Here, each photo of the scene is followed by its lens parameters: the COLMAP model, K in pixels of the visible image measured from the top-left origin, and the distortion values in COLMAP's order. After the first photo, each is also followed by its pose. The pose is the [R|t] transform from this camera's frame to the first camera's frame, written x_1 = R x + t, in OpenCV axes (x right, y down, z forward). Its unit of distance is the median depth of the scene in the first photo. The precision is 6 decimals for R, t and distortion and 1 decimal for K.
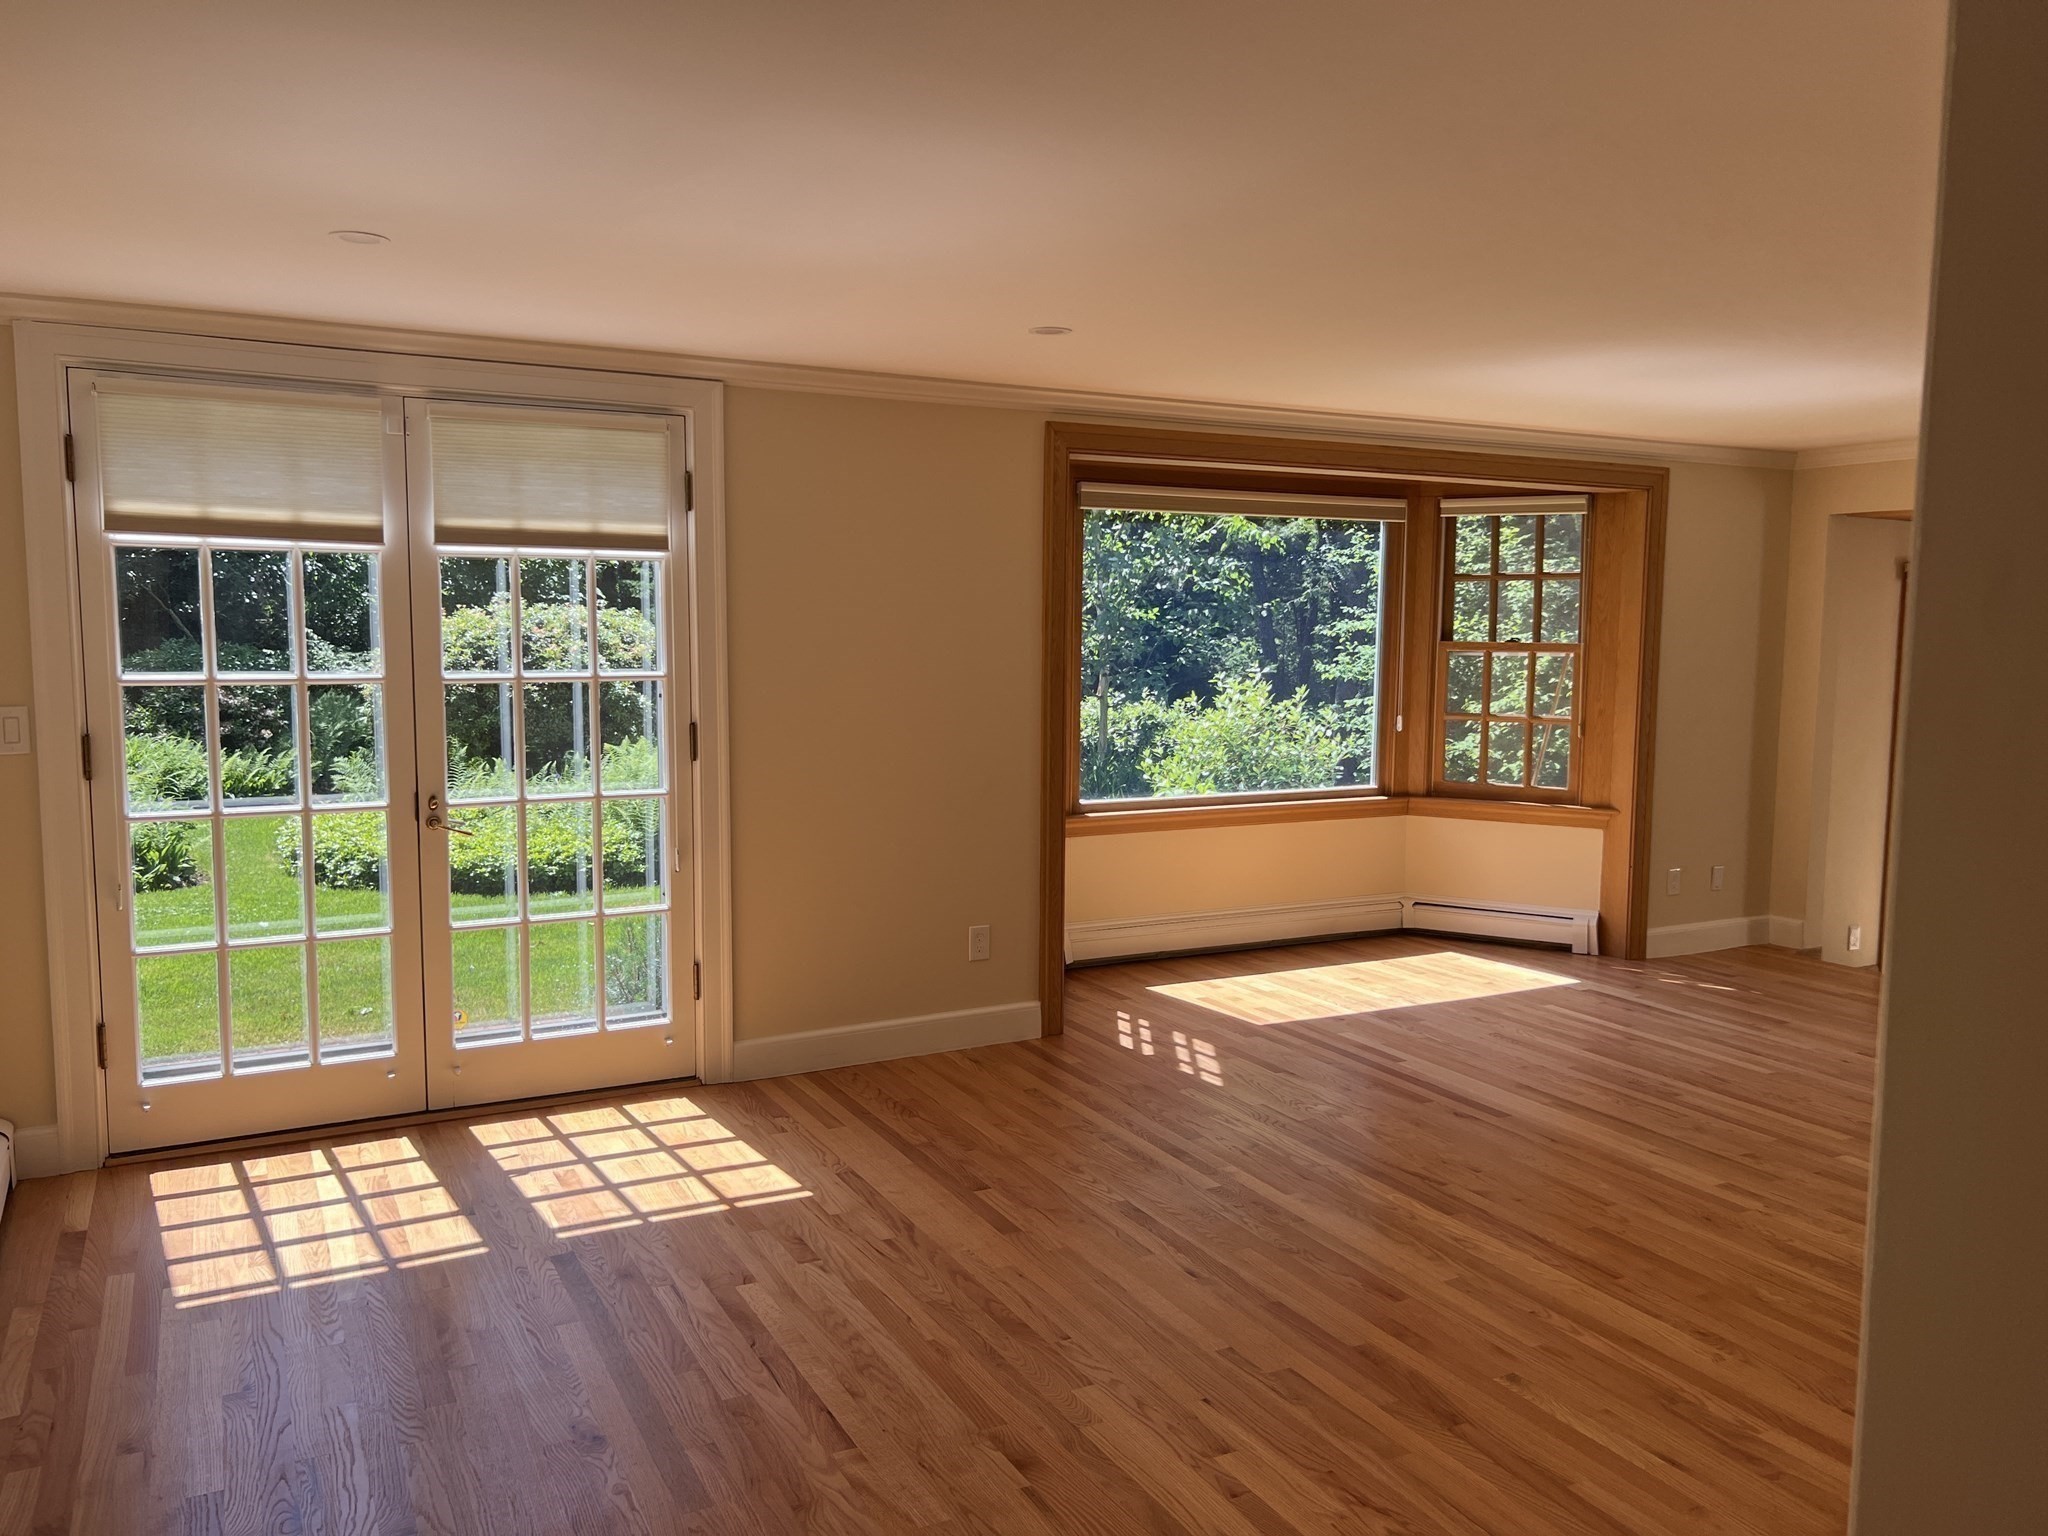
lens RADIAL K [[1548.8, 0, 1027.0], [0, 1548.8, 769.8], [0, 0, 1]] dist [0.058516, -0.060902]
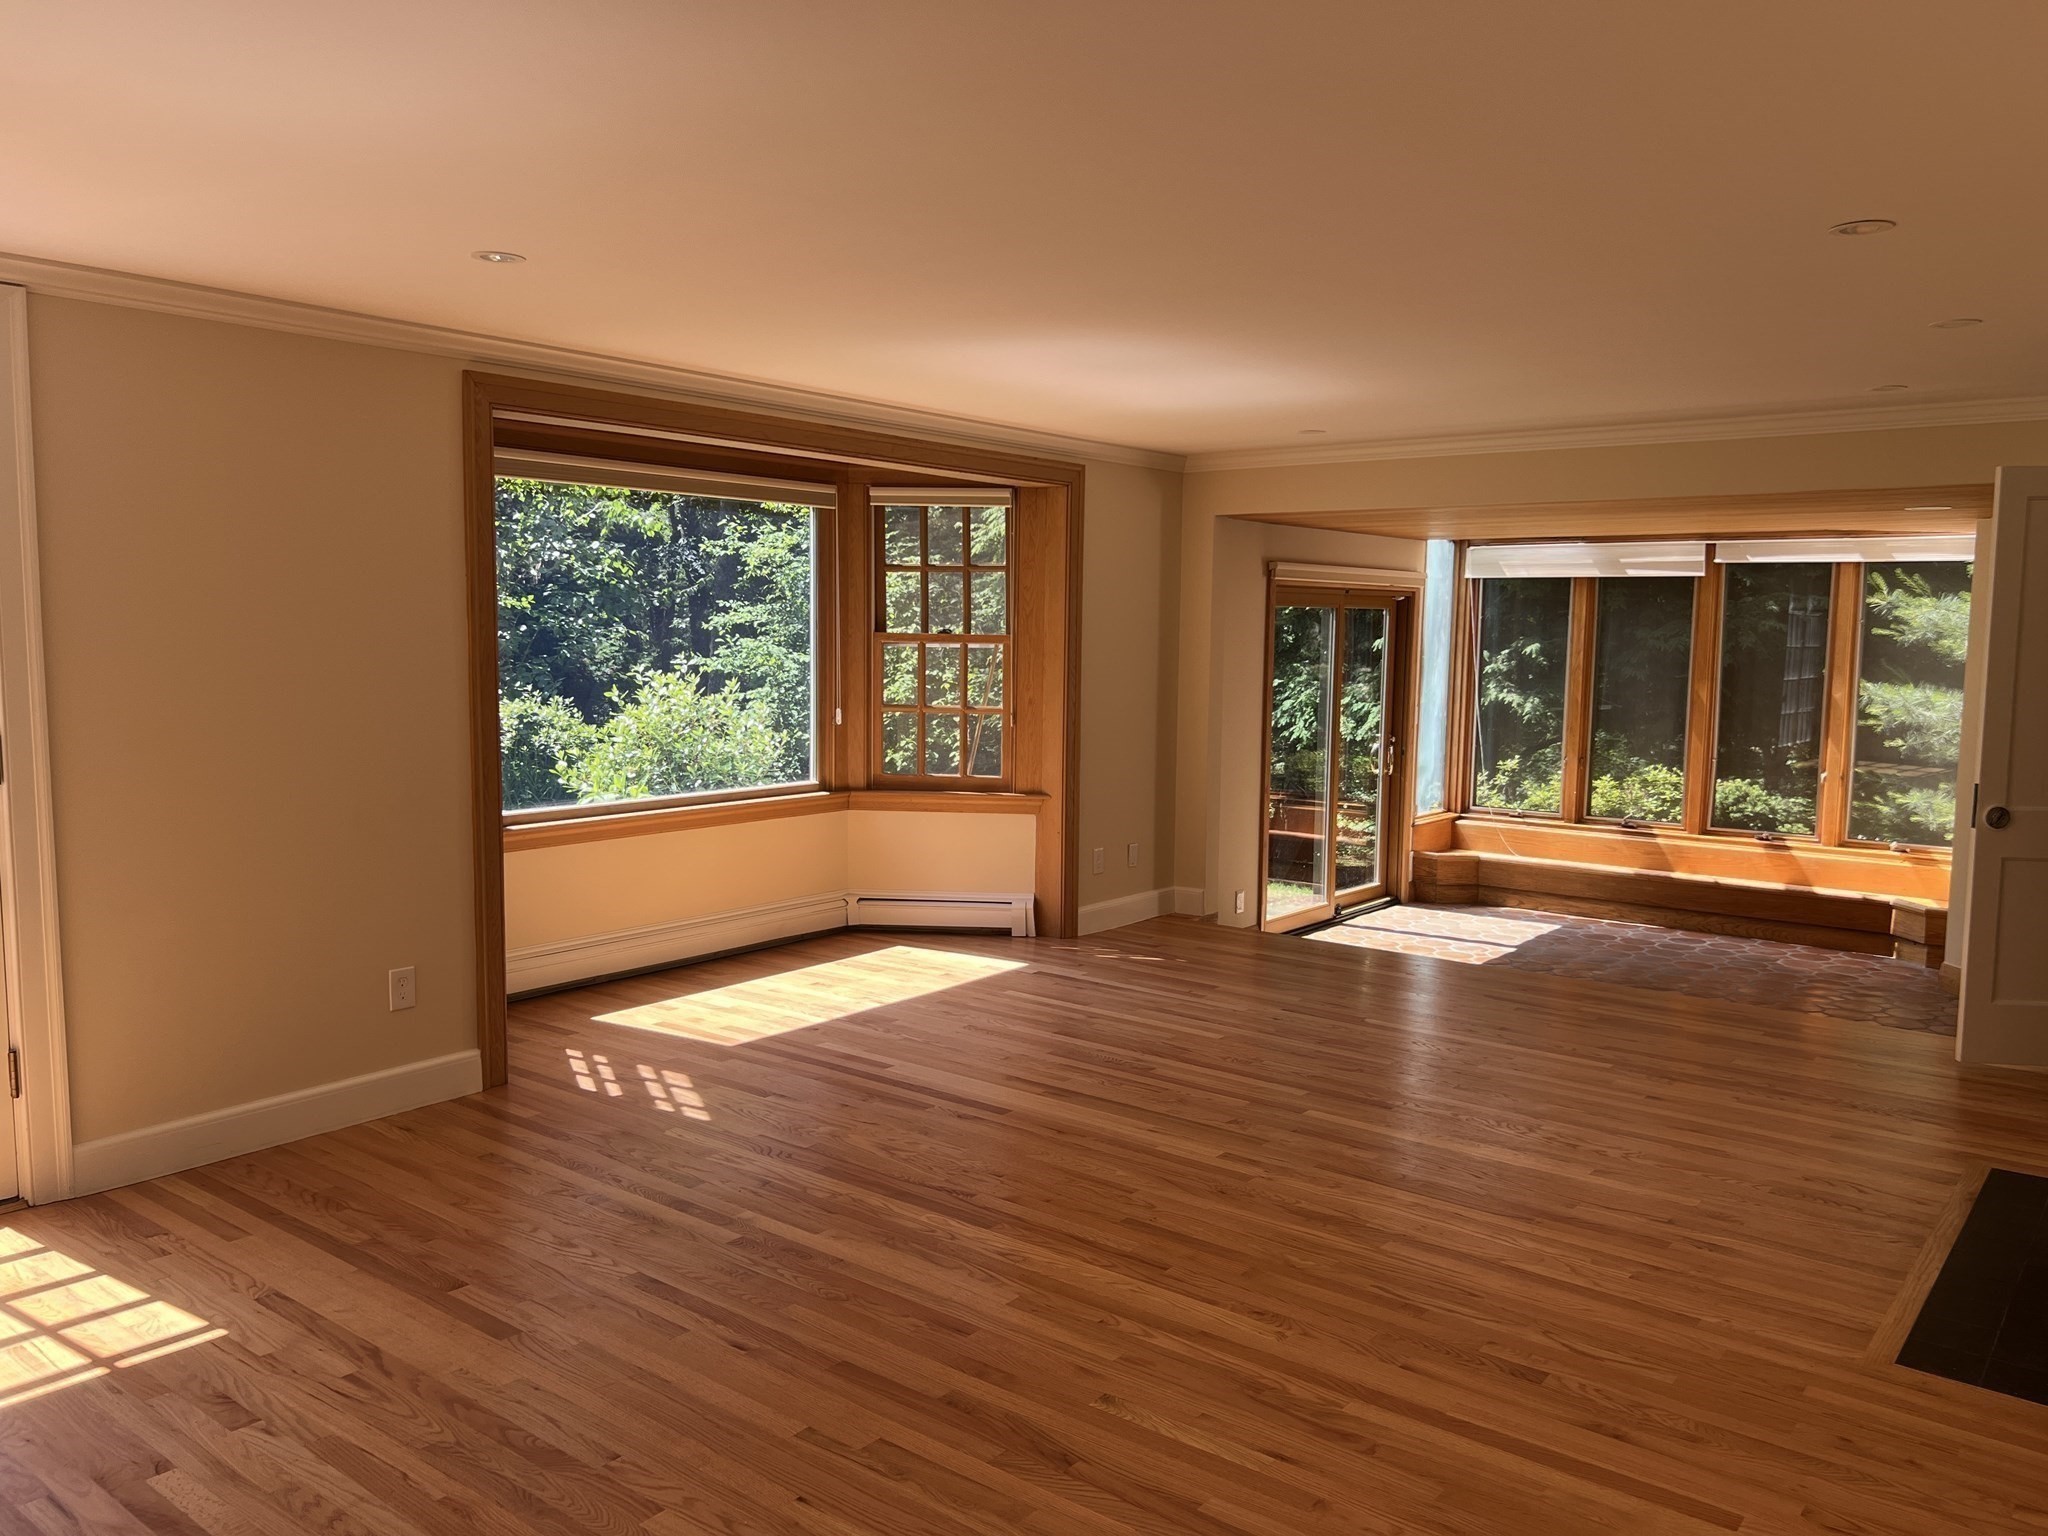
lens RADIAL K [[1548.8, 0, 1027.0], [0, 1548.8, 769.8], [0, 0, 1]] dist [0.058516, -0.060902]
pose [[0.913087, -0.038217, 0.405970, -0.069739], [0.036184, 0.999265, 0.012685, -0.006356], [-0.406156, 0.003107, 0.913798, 0.094741]]
